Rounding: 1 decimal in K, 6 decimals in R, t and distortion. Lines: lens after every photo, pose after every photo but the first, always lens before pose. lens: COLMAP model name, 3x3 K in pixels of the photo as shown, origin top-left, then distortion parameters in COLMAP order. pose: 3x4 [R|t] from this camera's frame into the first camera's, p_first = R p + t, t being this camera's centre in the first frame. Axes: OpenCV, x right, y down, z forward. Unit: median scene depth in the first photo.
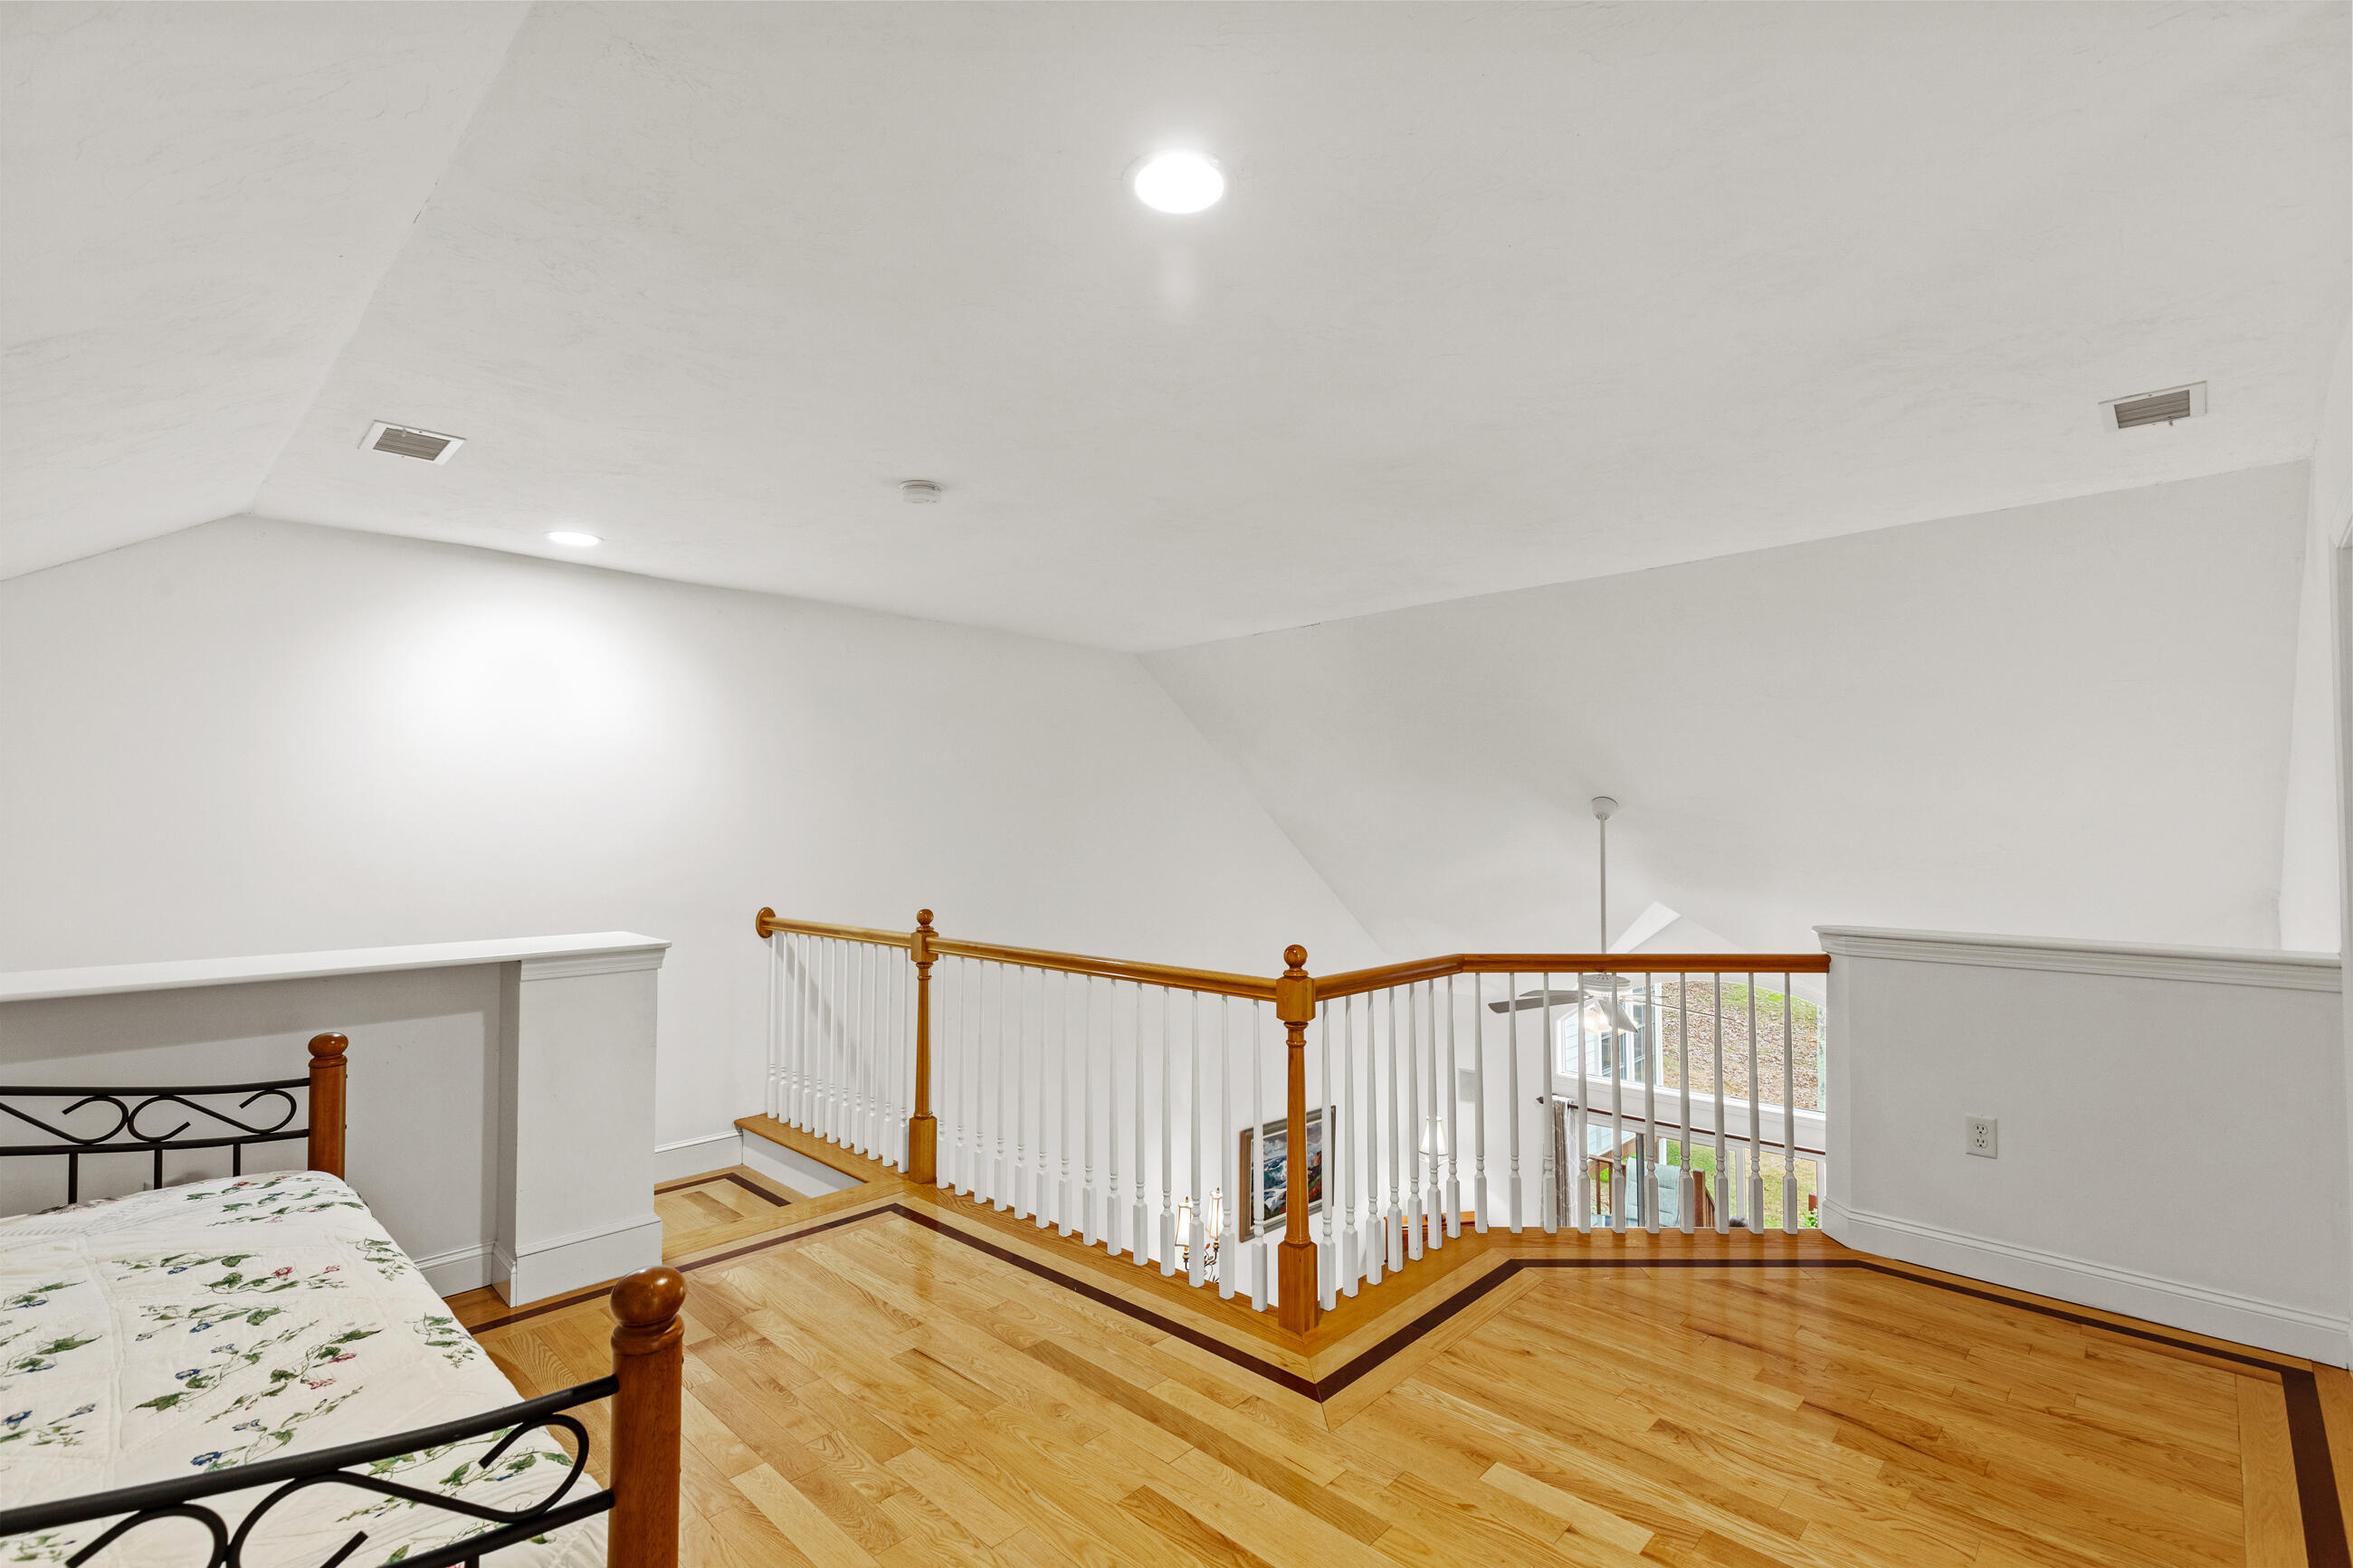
lens RADIAL K [[1057.3, 0, 1187.0], [0, 1057.3, 797.1], [0, 0, 1]] dist [0.008713, -0.000202]
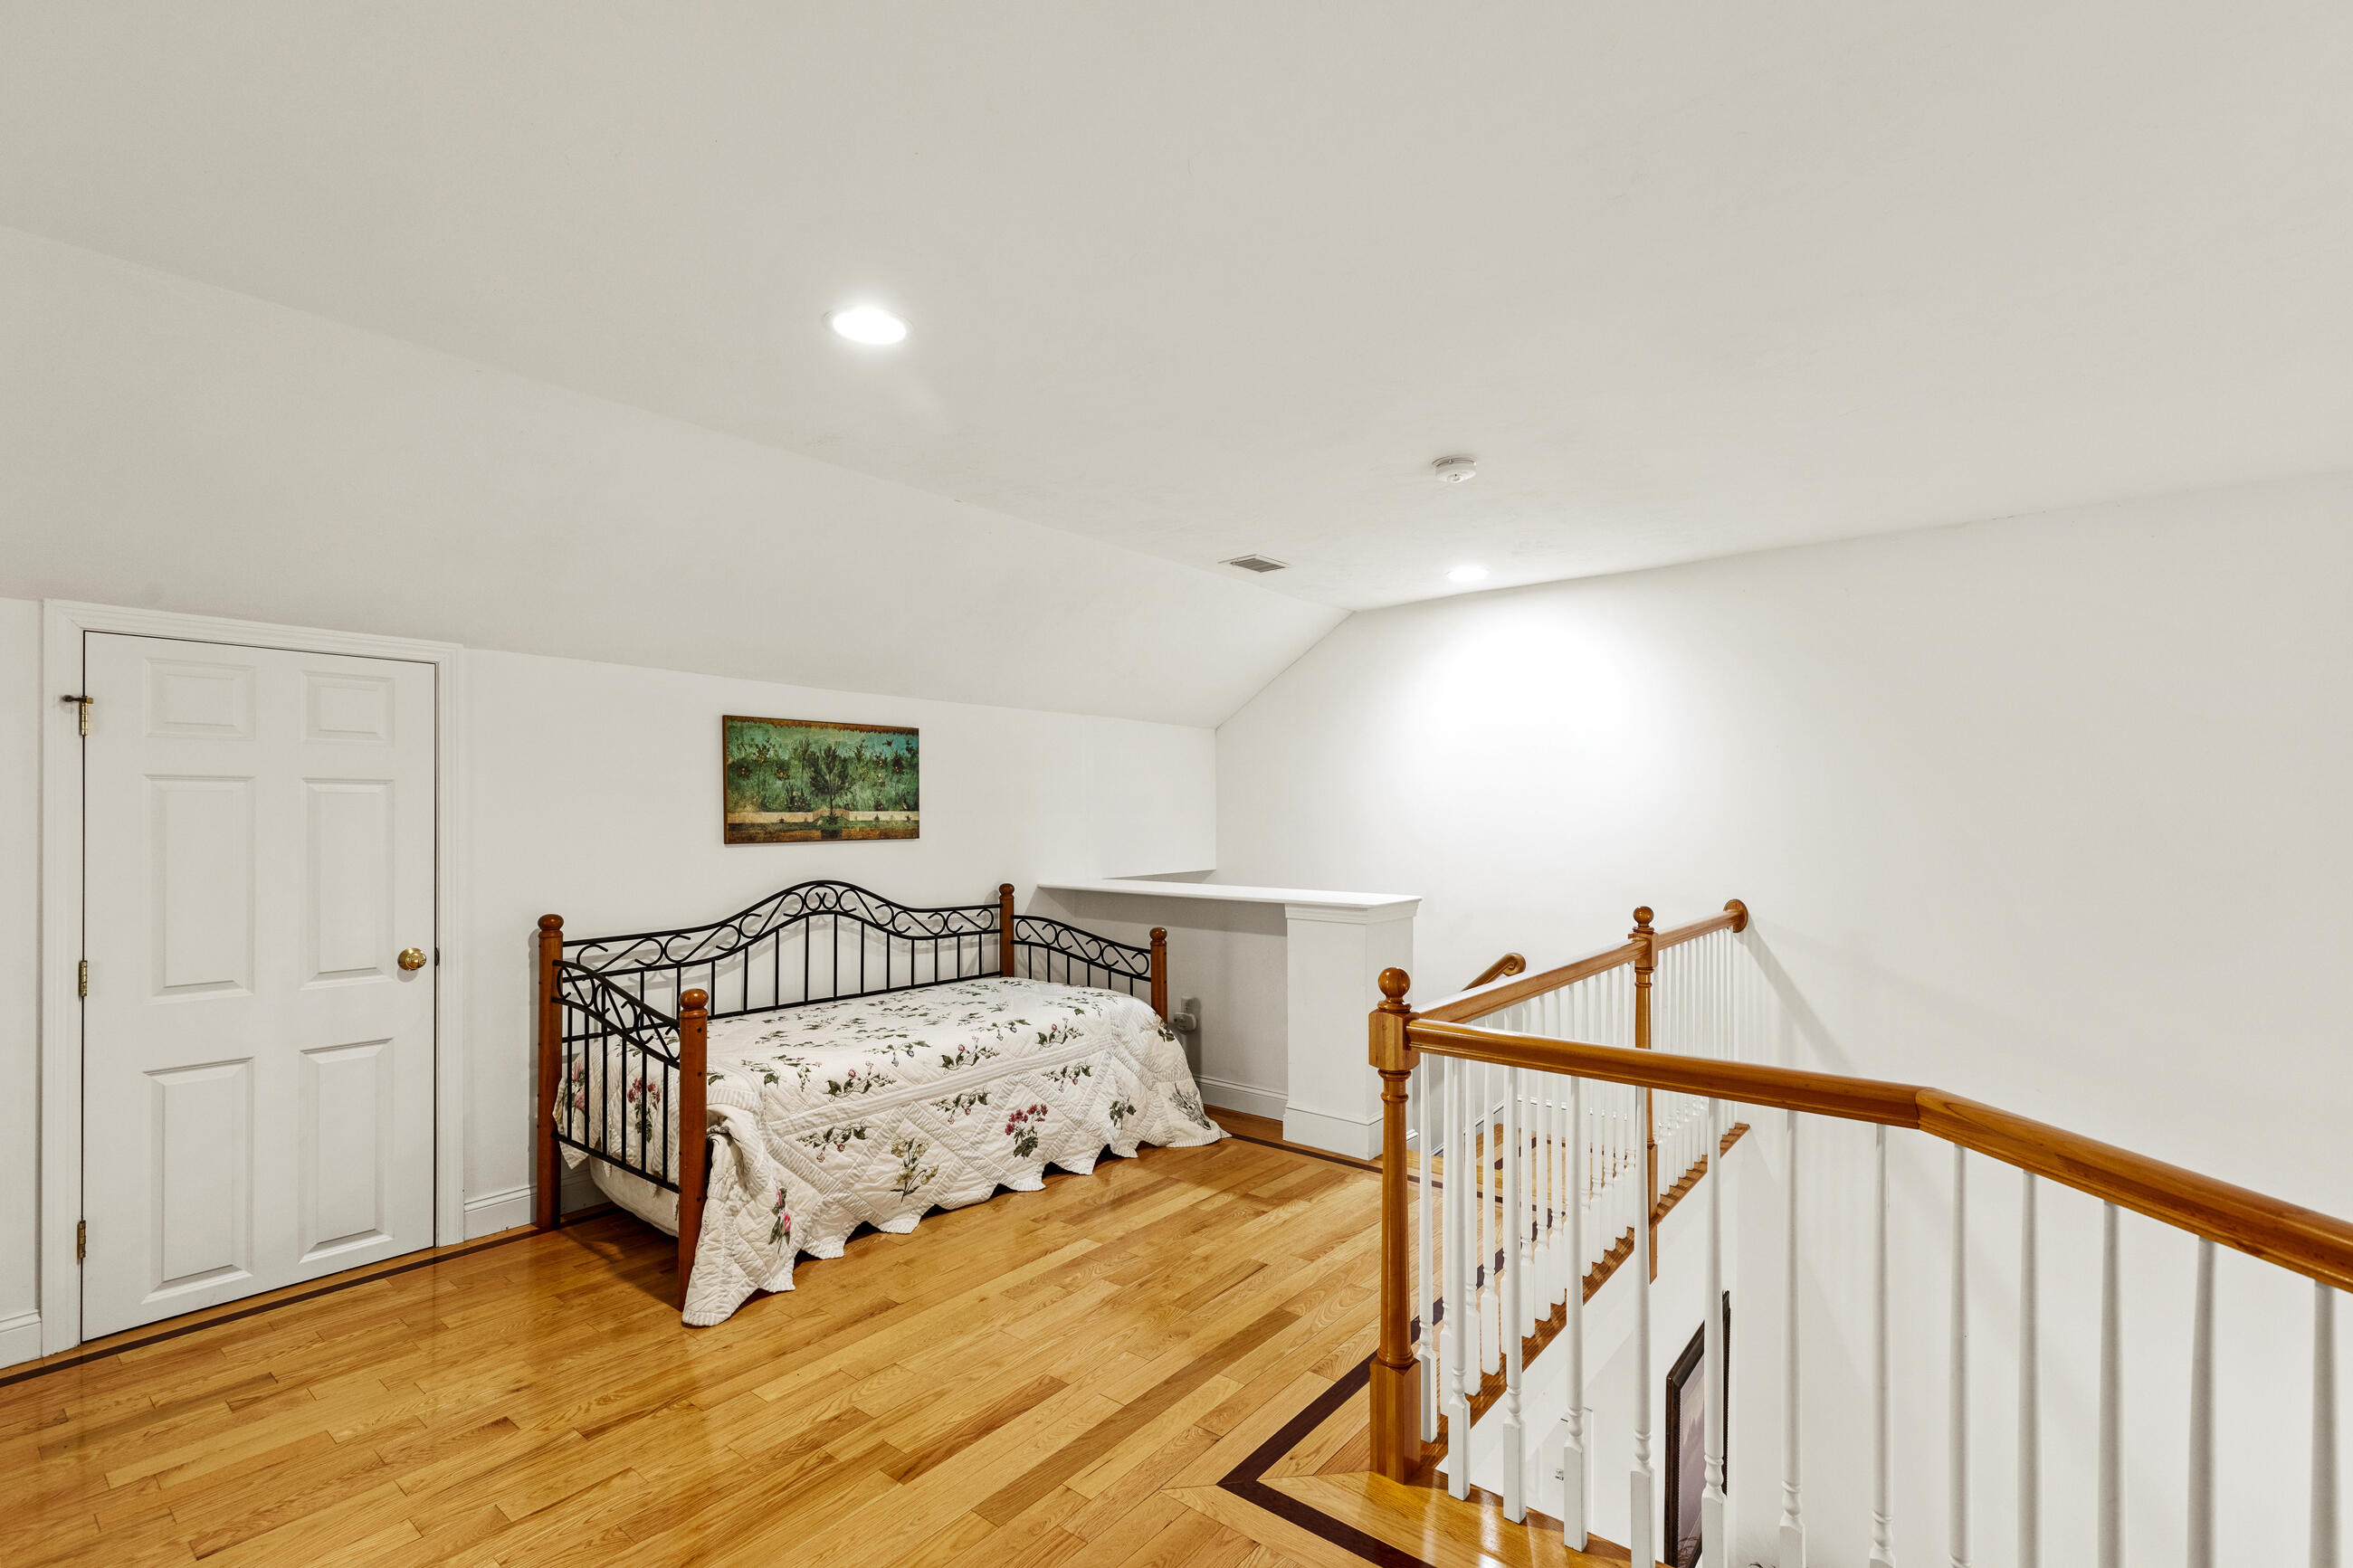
lens RADIAL K [[1057.3, 0, 1185.5], [0, 1057.3, 808.1], [0, 0, 1]] dist [0.008713, -0.000202]
pose [[0.089956, -0.002730, -0.995942, 0.838503], [0.028934, 0.999581, -0.000126, 0.022180], [0.995525, -0.028806, 0.089997, 0.783052]]
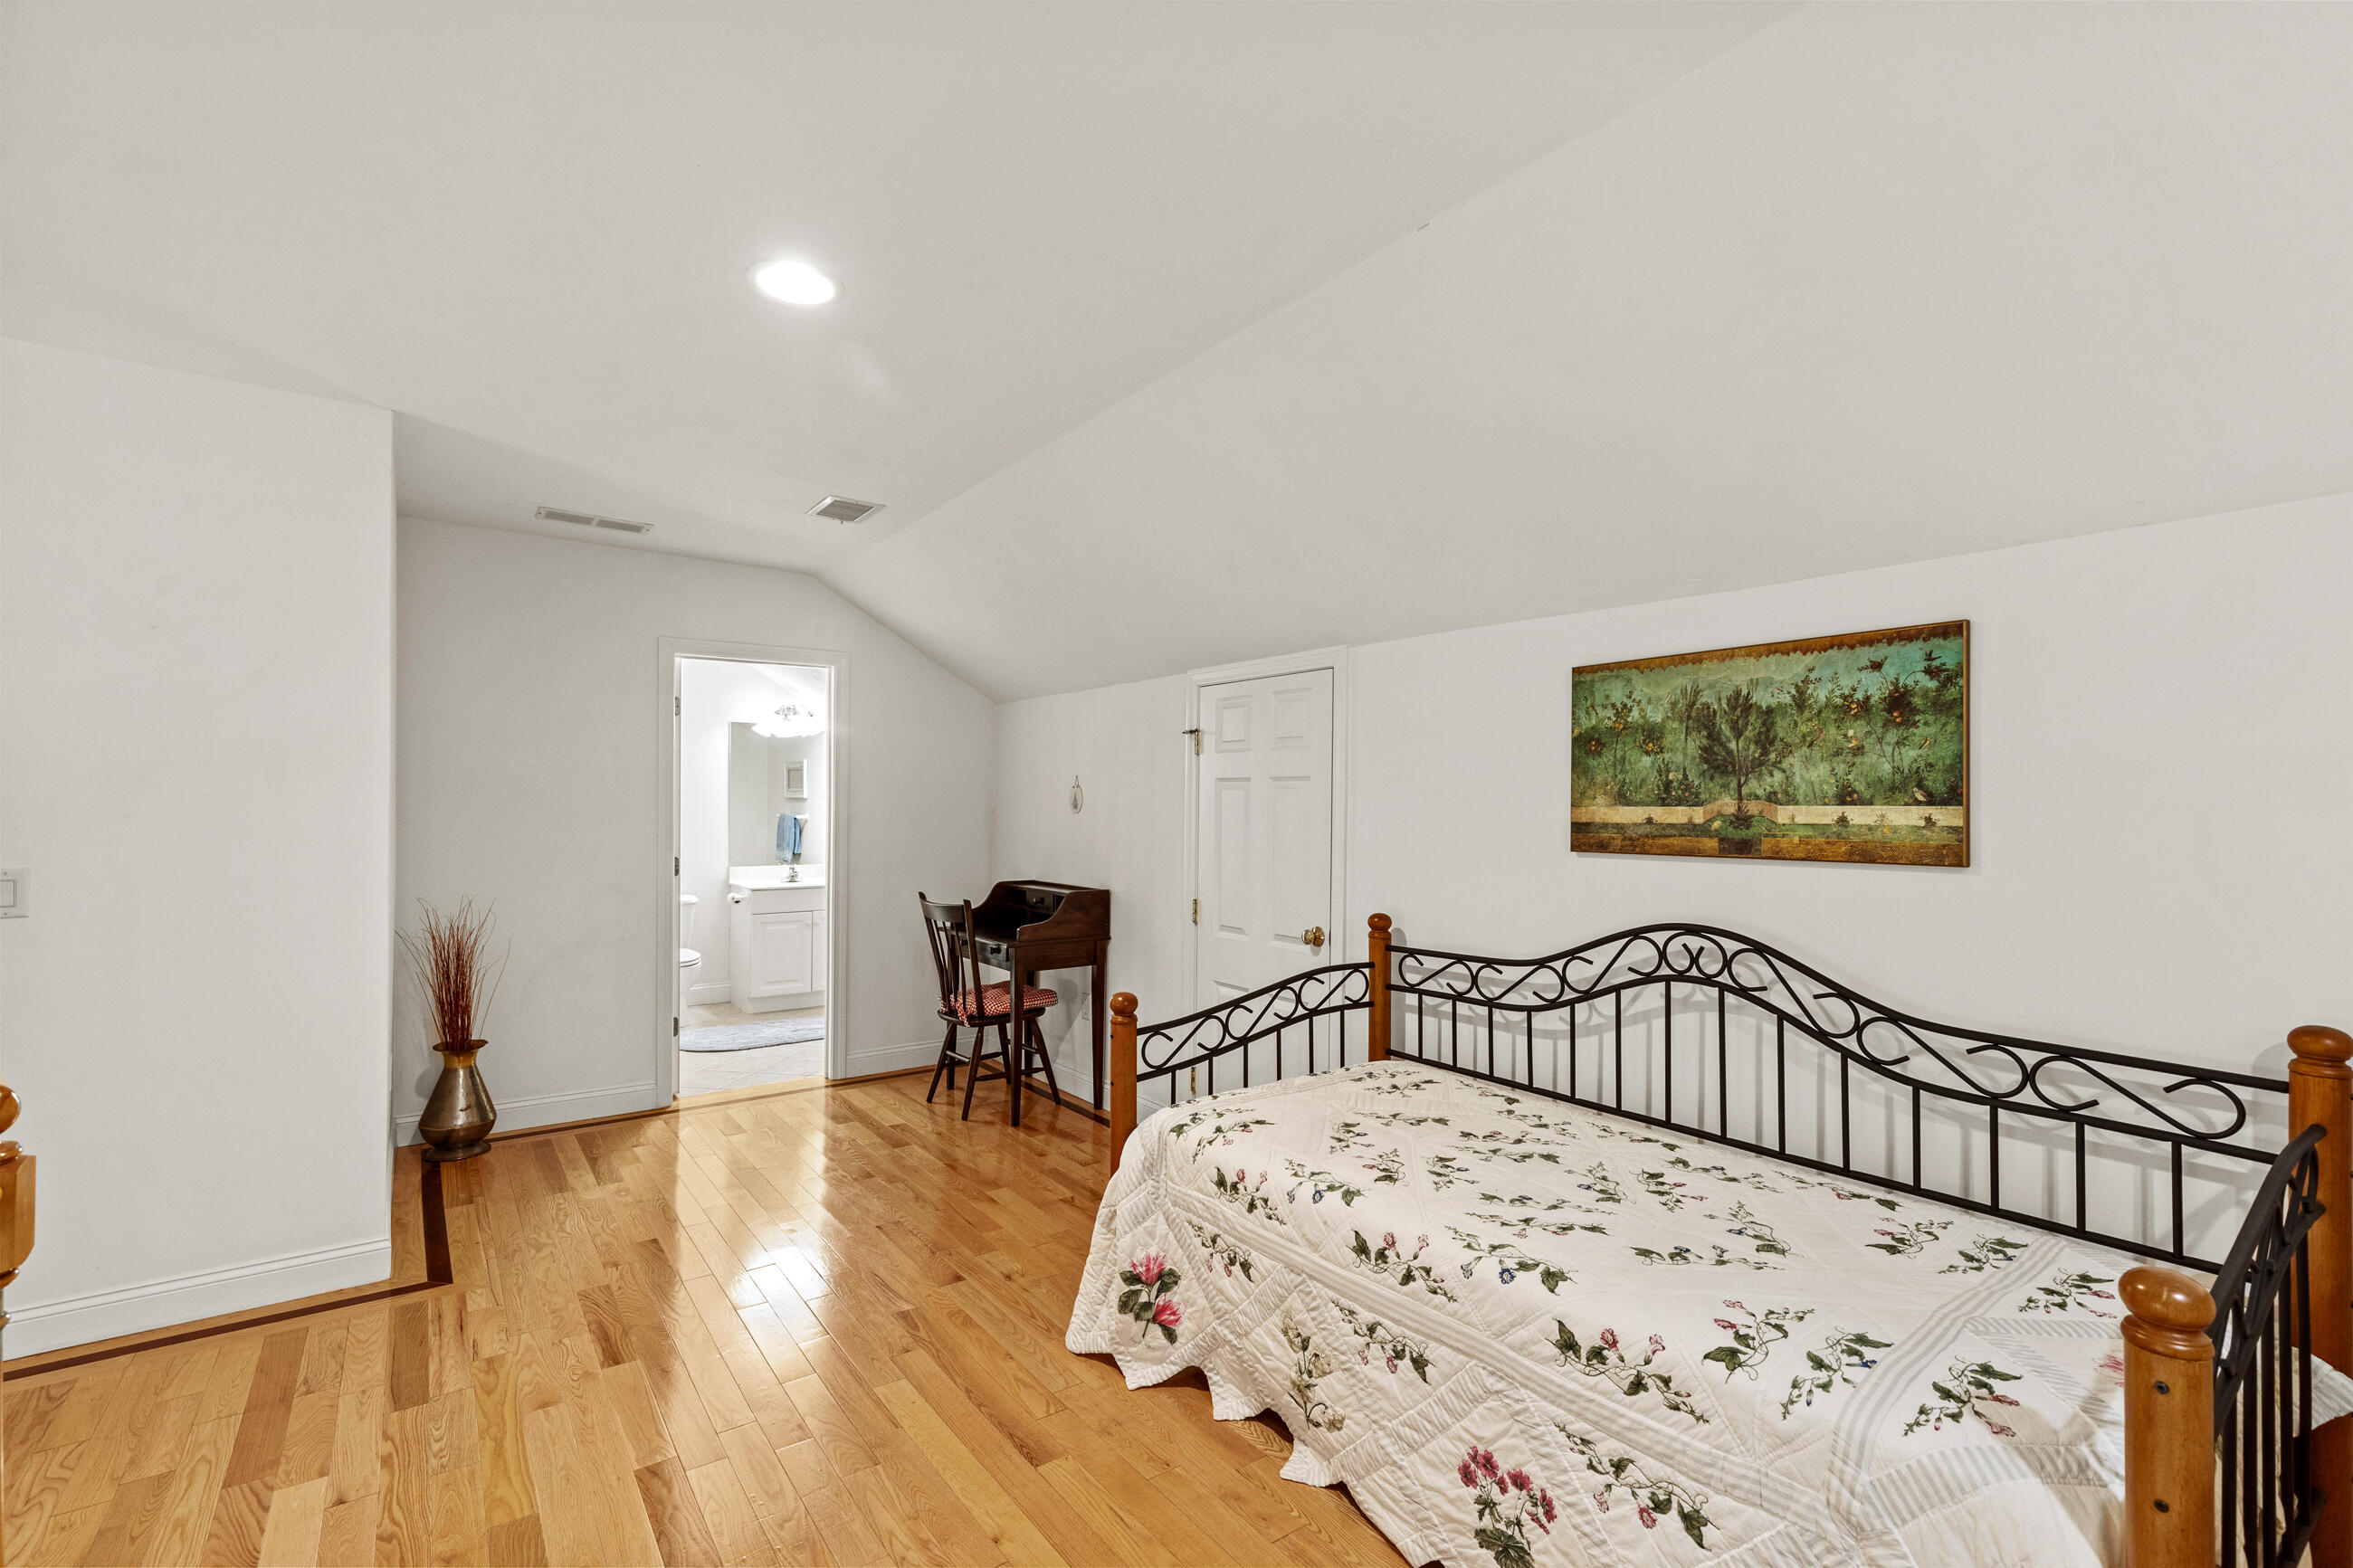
lens RADIAL K [[1057.3, 0, 1181.0], [0, 1057.3, 790.3], [0, 0, 1]] dist [0.008713, -0.000202]
pose [[-0.984950, -0.001583, 0.172830, -0.420613], [-0.008752, 0.999132, -0.040722, 0.038285], [-0.172615, -0.041622, -0.984110, 1.328935]]
